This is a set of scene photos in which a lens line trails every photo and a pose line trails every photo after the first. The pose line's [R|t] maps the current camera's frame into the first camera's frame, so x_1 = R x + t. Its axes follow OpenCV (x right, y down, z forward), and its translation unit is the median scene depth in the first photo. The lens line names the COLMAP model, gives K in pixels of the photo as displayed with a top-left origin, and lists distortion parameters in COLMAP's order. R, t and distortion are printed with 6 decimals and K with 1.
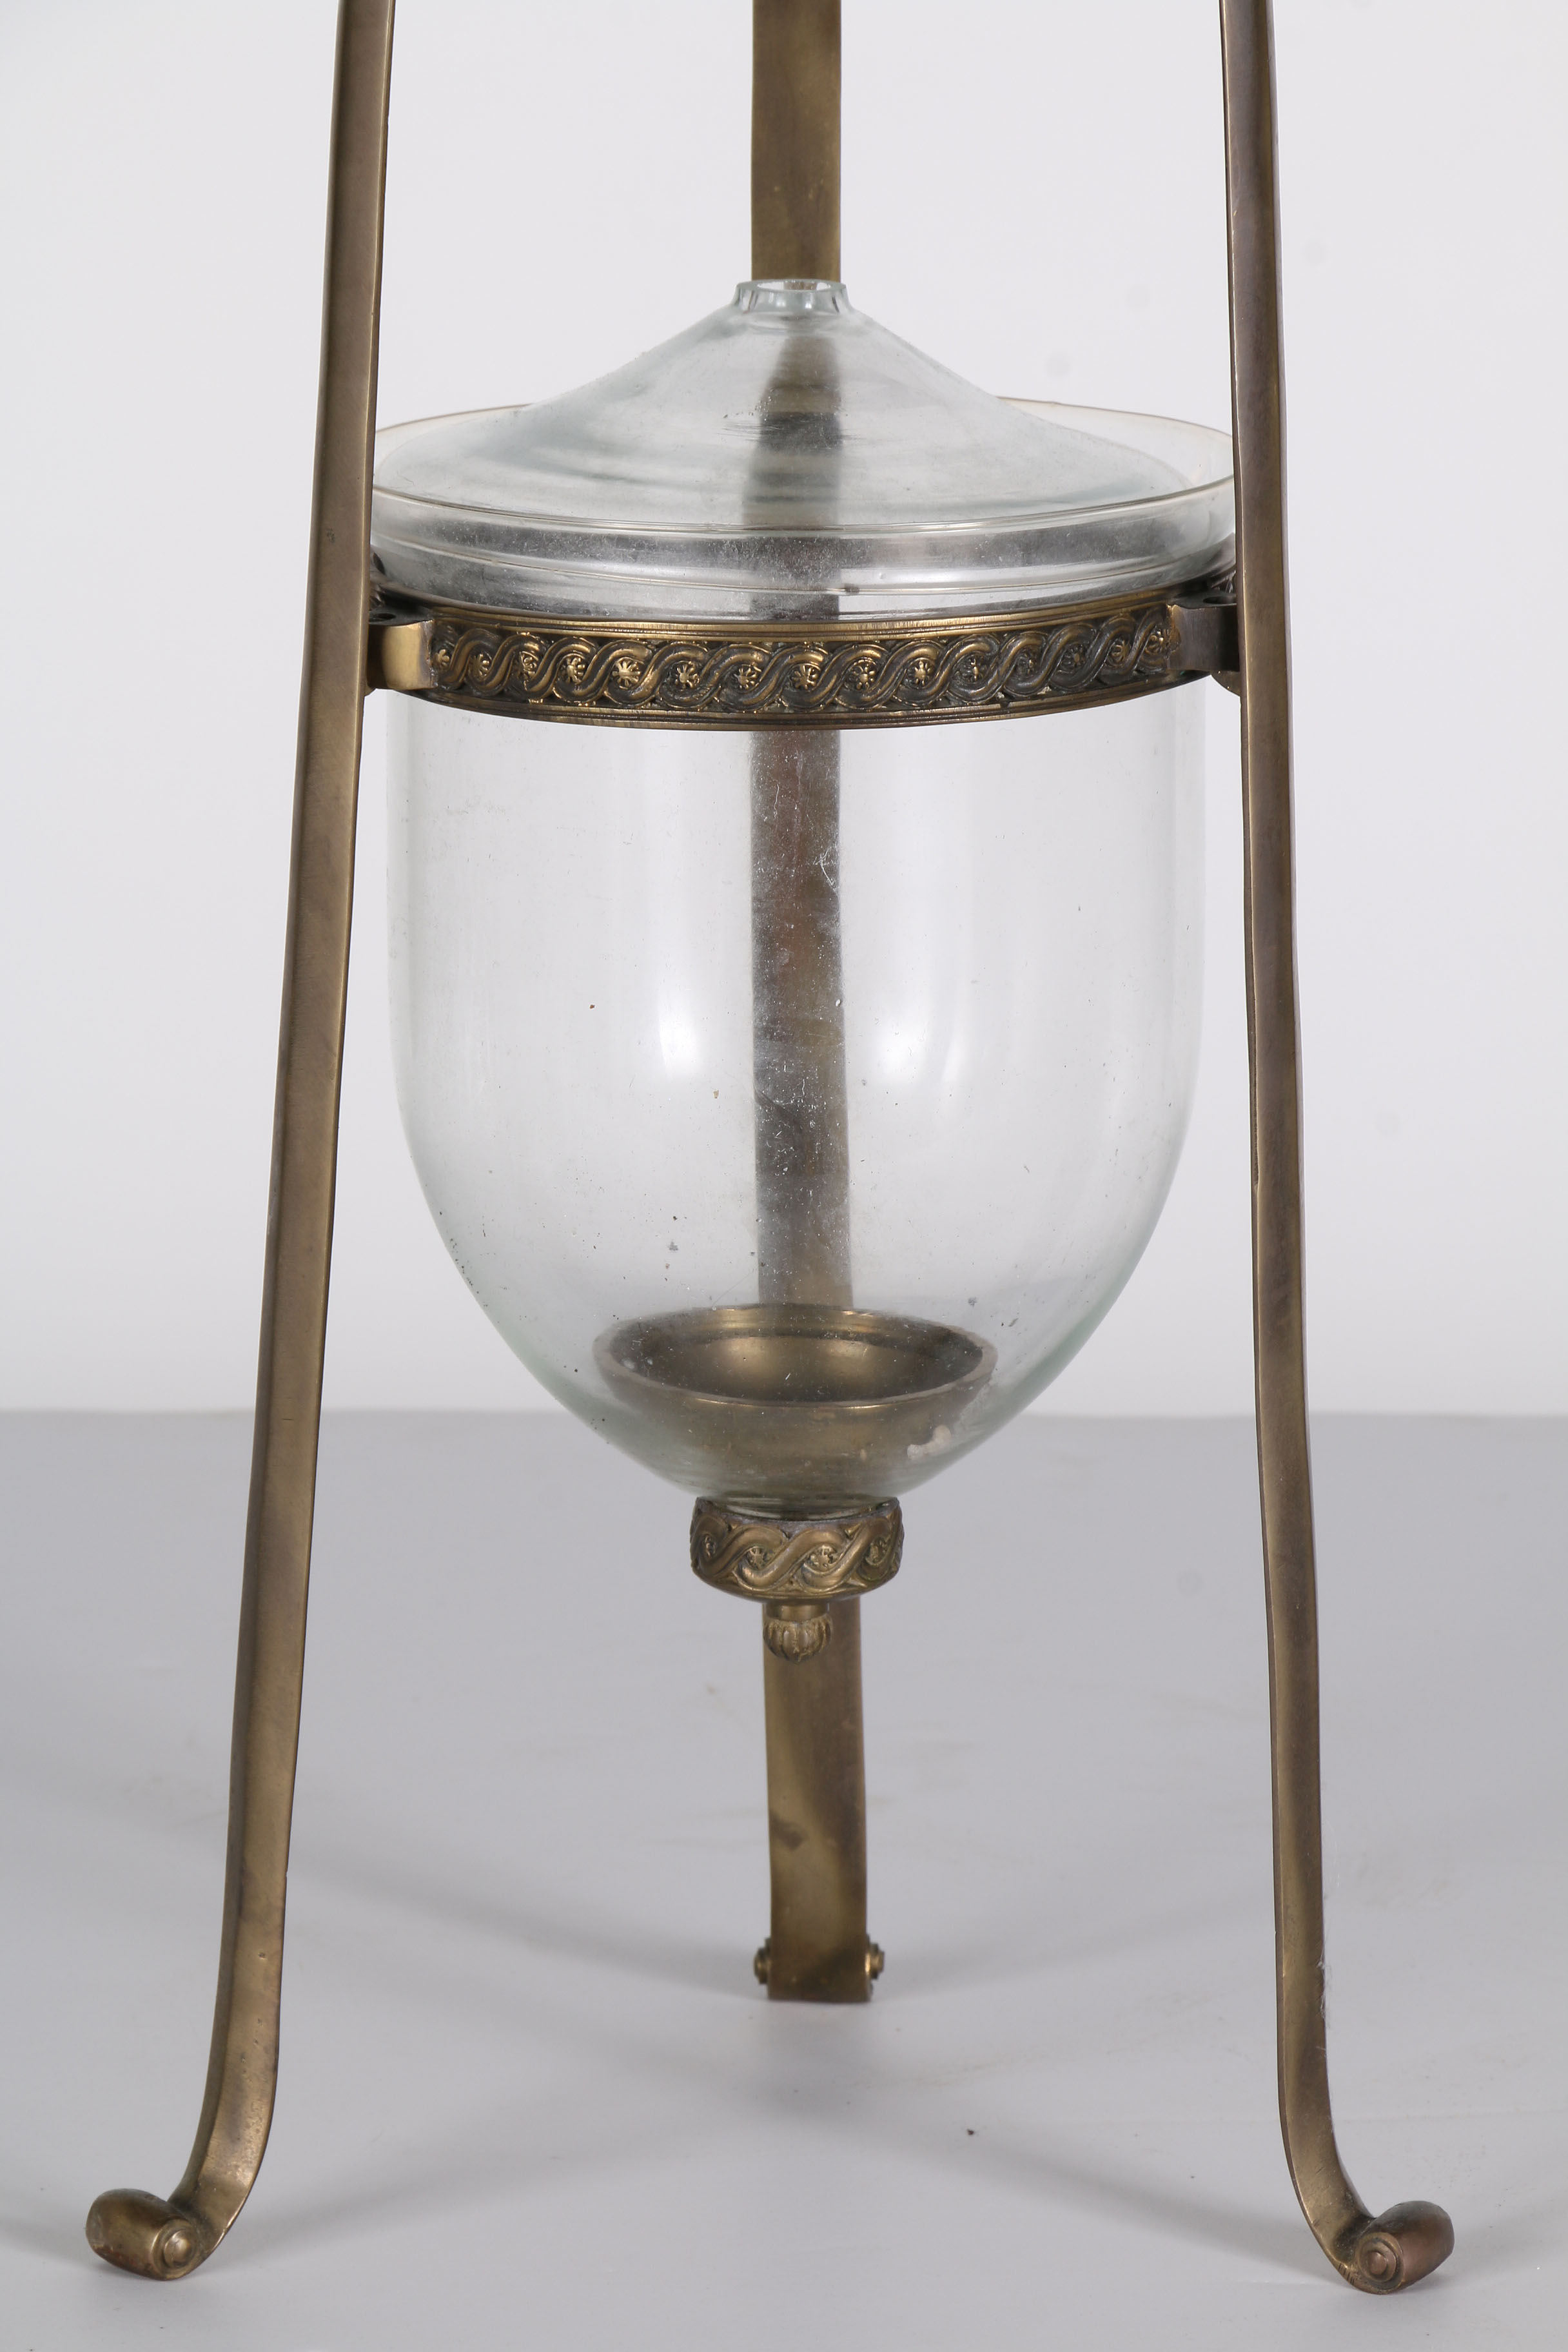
lens RADIAL K [[13276.2, 0, 760.3], [0, 13276.2, 1139.9], [0, 0, 1]] dist [2.038112, 0.000000]
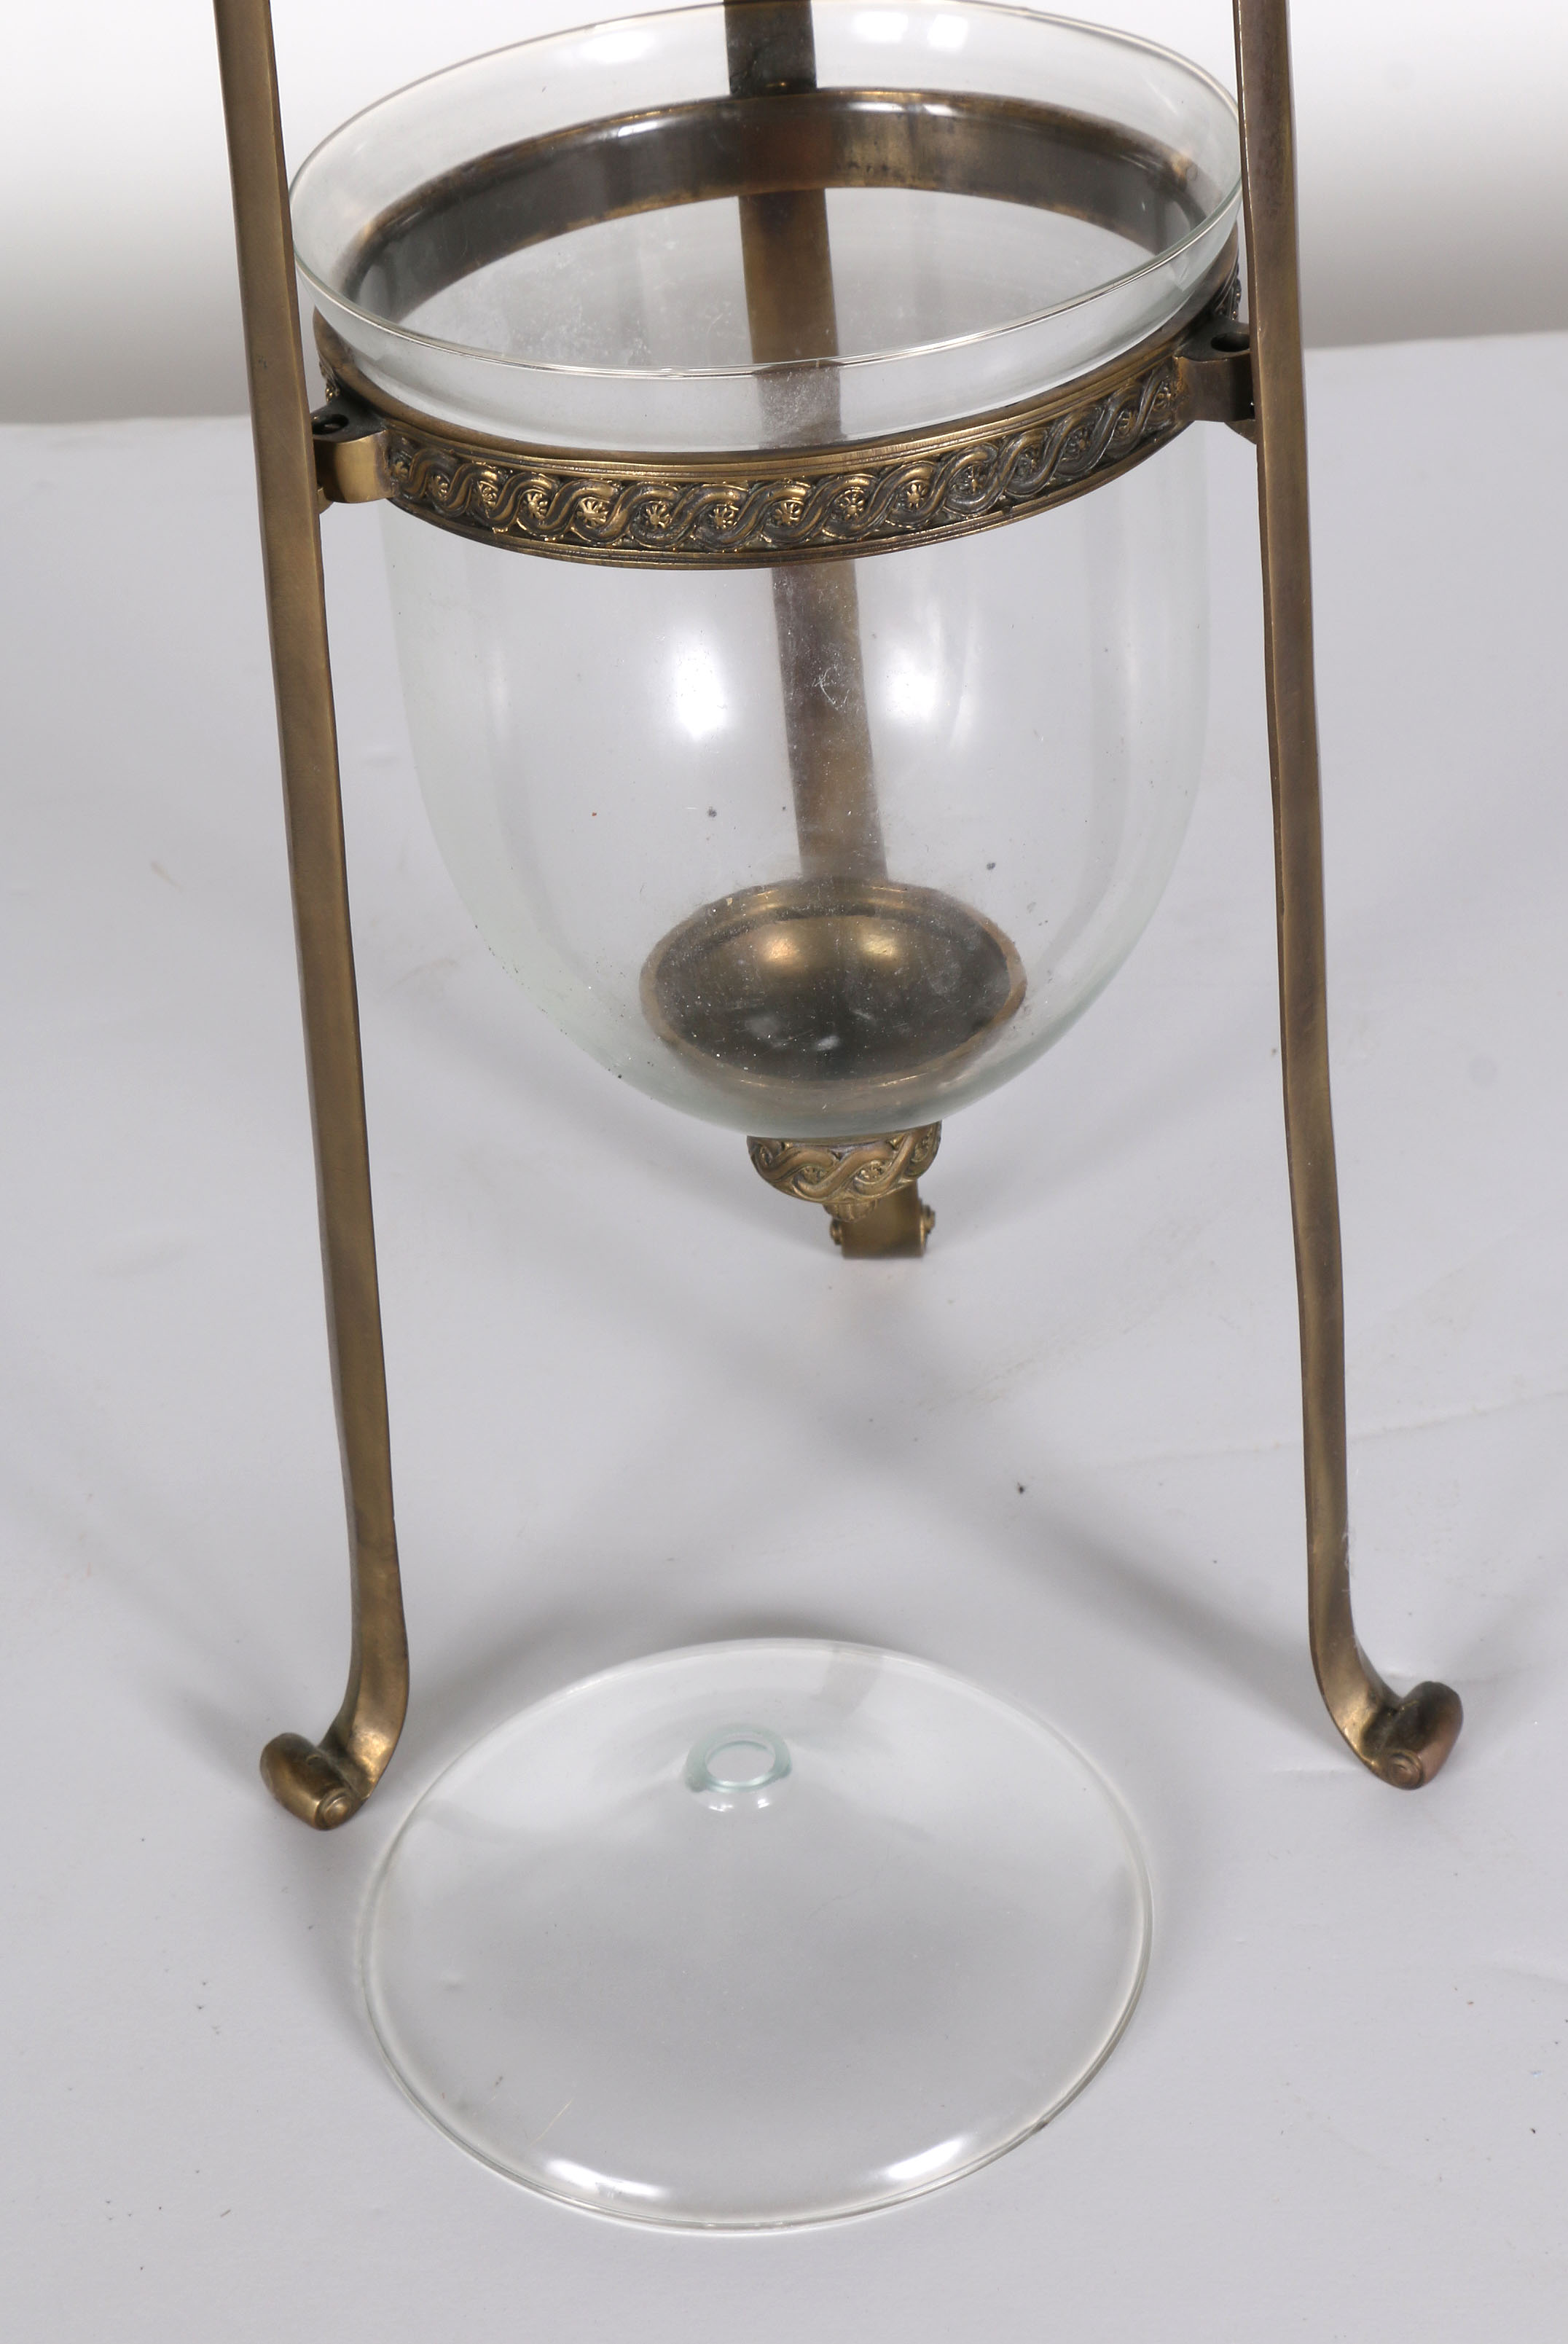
lens RADIAL K [[4259.7, 0, 781.8], [0, 4259.7, 1168.3], [0, 0, 1]] dist [0.047225, 0.000000]
pose [[0.997391, -0.062970, -0.035298, 0.010233], [0.071700, 0.920915, 0.383112, -0.103091], [0.008382, -0.384644, 0.923027, 0.701167]]
